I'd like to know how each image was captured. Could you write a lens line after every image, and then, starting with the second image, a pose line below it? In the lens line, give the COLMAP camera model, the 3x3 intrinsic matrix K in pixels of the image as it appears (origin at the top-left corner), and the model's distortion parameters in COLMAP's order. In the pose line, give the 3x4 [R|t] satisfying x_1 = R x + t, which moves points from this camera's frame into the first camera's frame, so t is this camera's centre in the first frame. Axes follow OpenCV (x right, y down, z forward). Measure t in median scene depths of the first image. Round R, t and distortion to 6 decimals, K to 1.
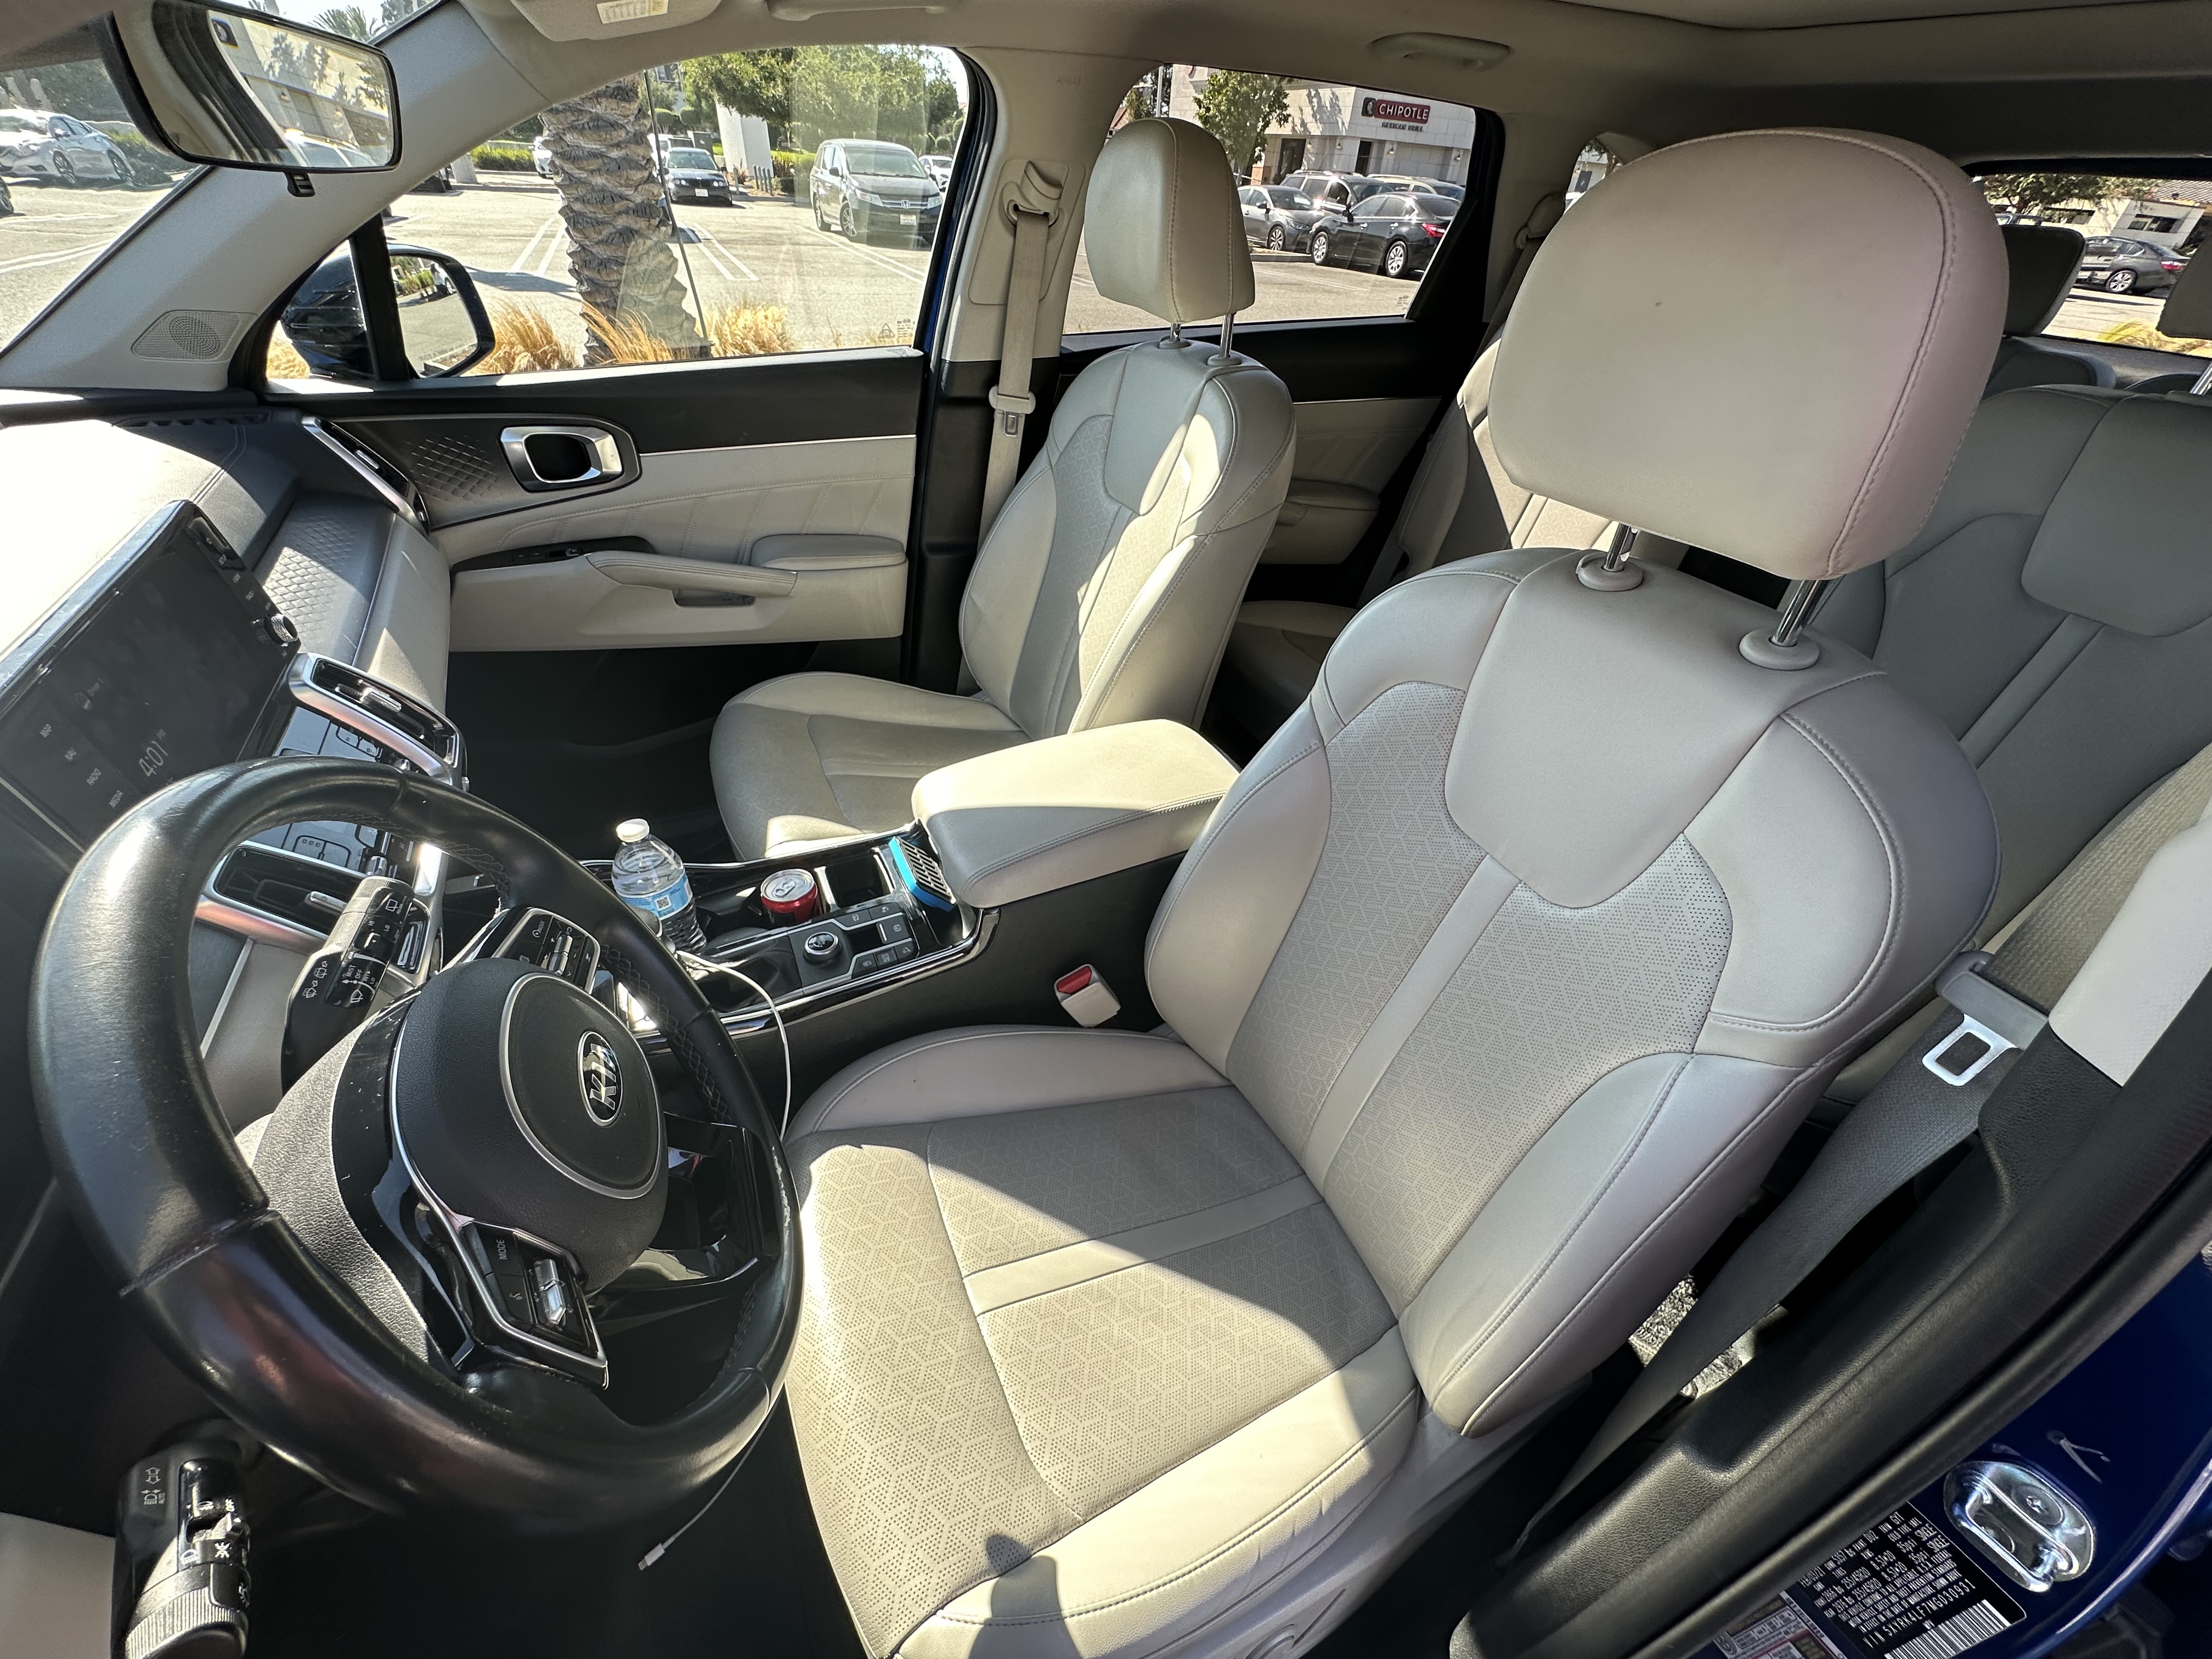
lens RADIAL K [[886.4, 0, 1113.3], [0, 886.4, 829.7], [0, 0, 1]] dist [-0.008998, 0.001039]
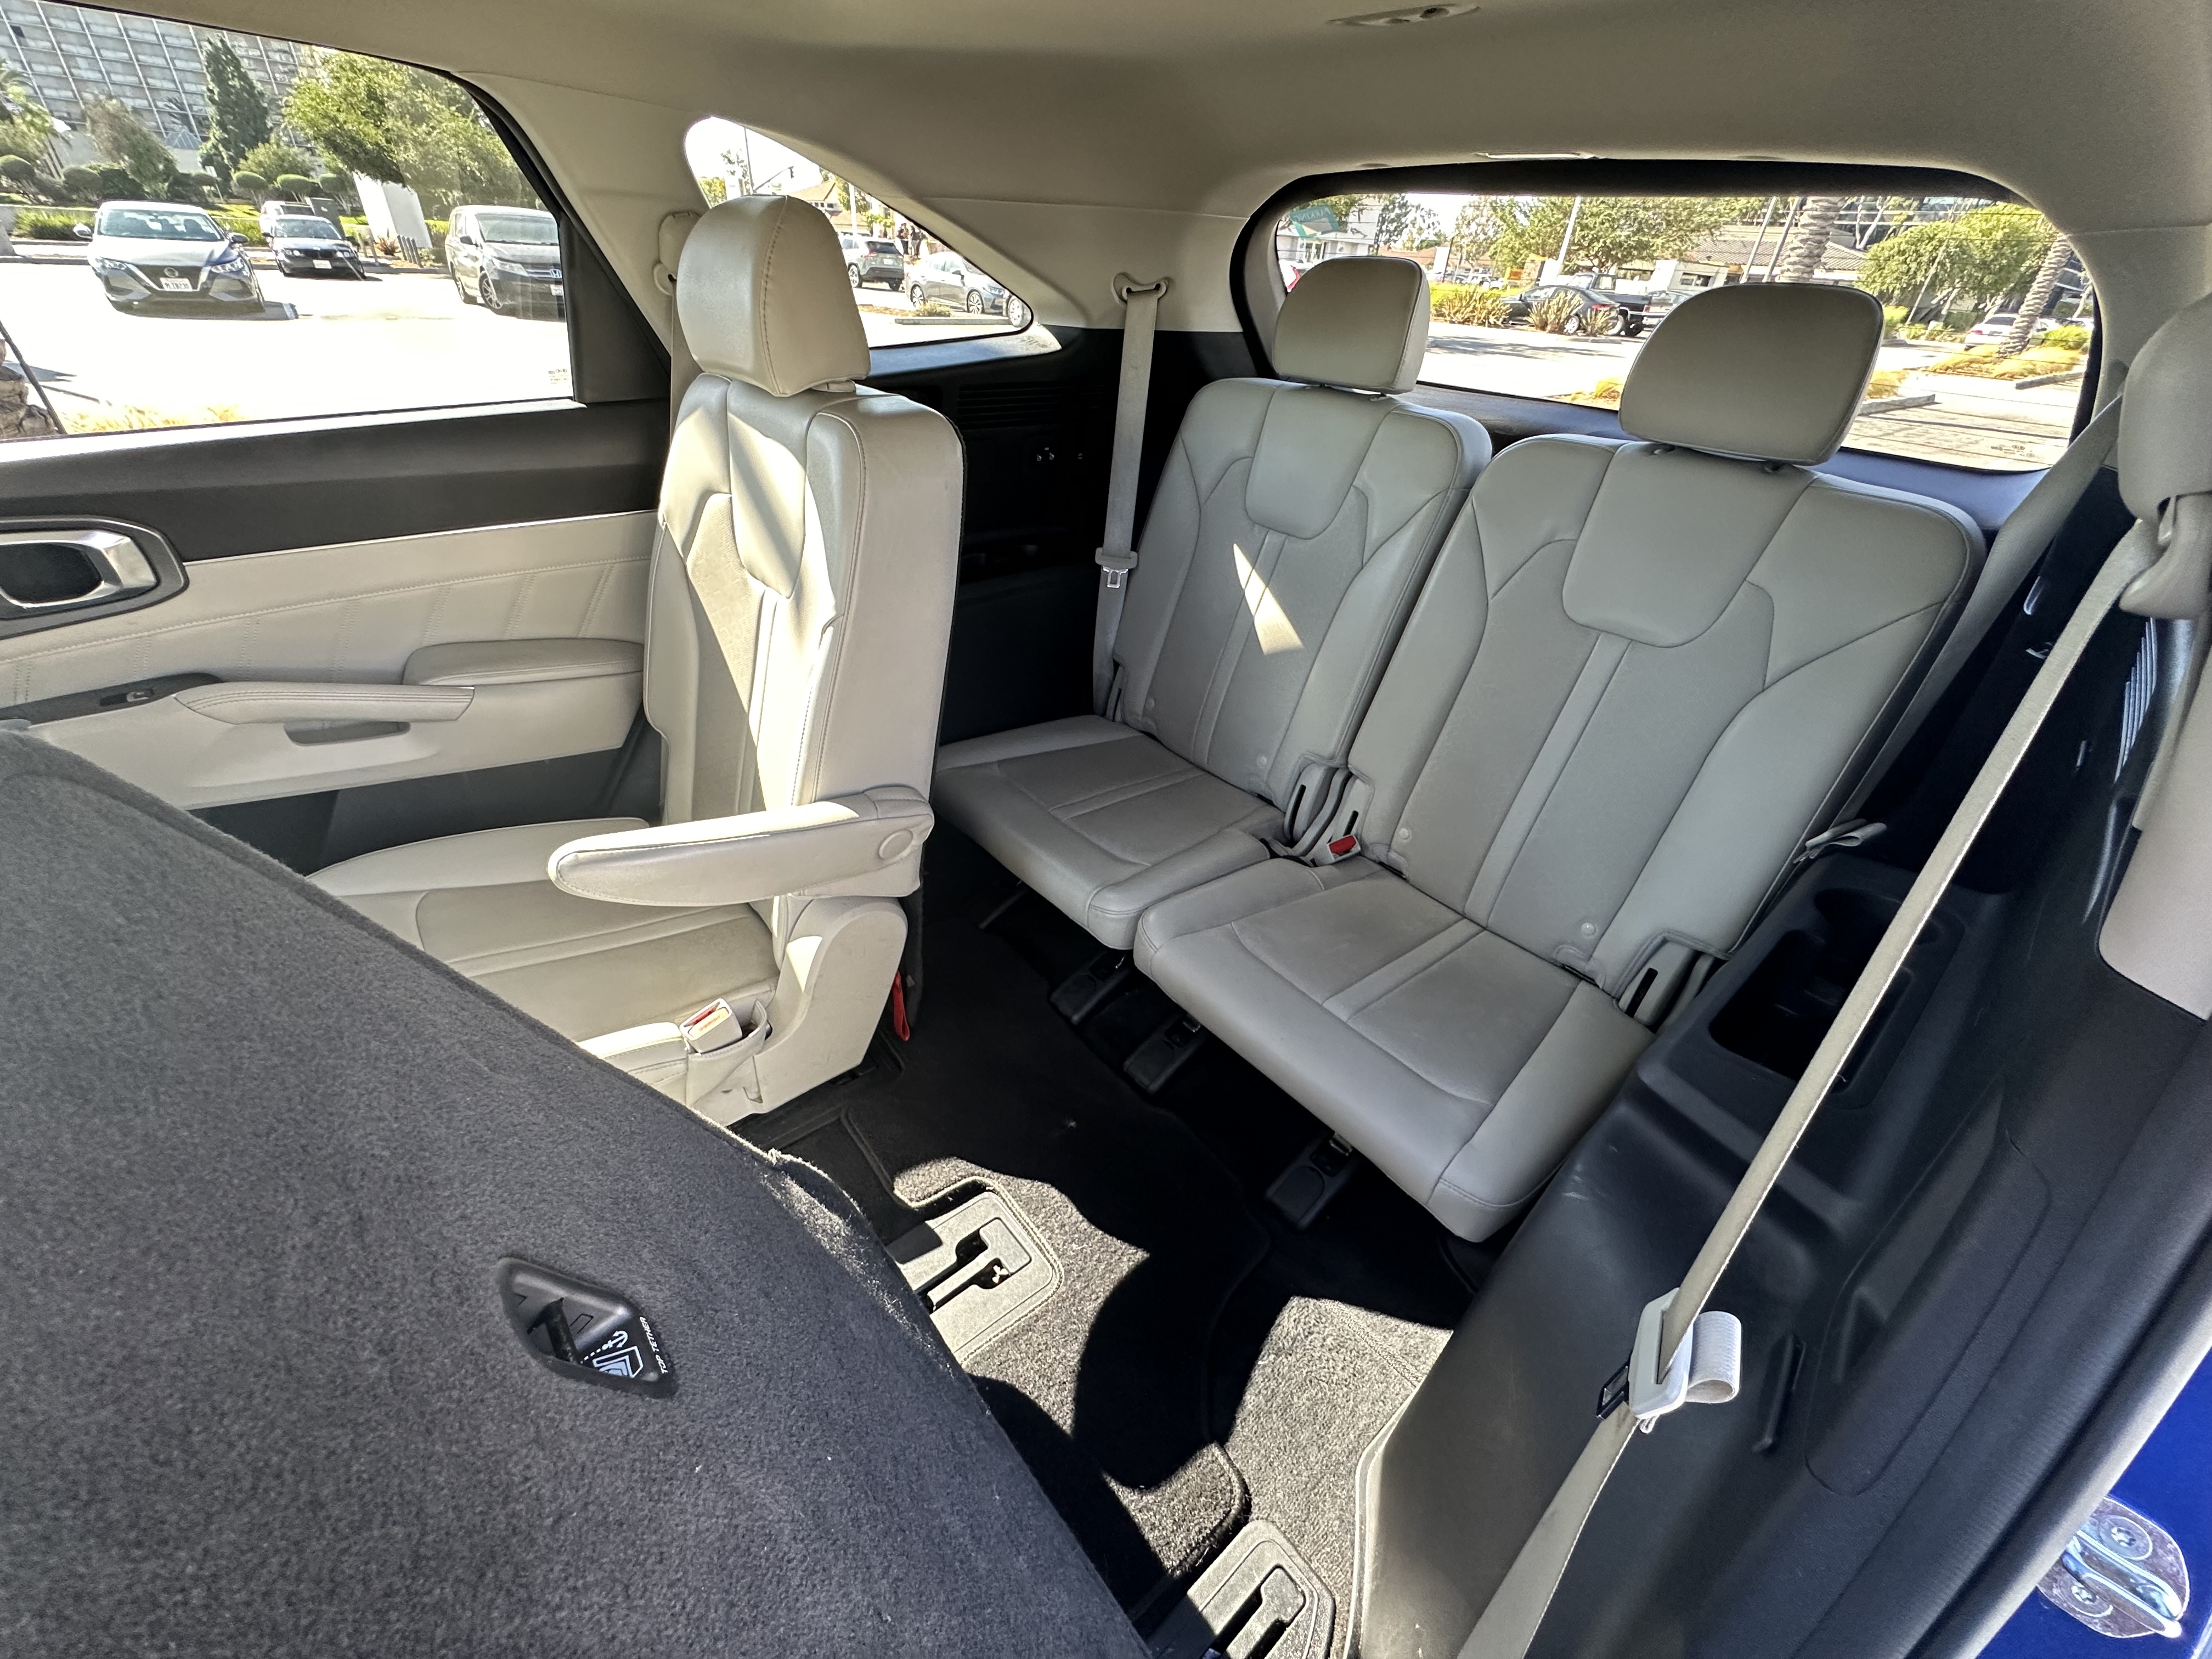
lens RADIAL K [[886.4, 0, 1107.7], [0, 886.4, 833.8], [0, 0, 1]] dist [-0.008998, 0.001039]
pose [[0.969237, -0.135677, 0.205354, 0.226326], [0.145989, 0.988636, -0.035853, -0.073283], [-0.198156, 0.064730, 0.978031, 0.121130]]
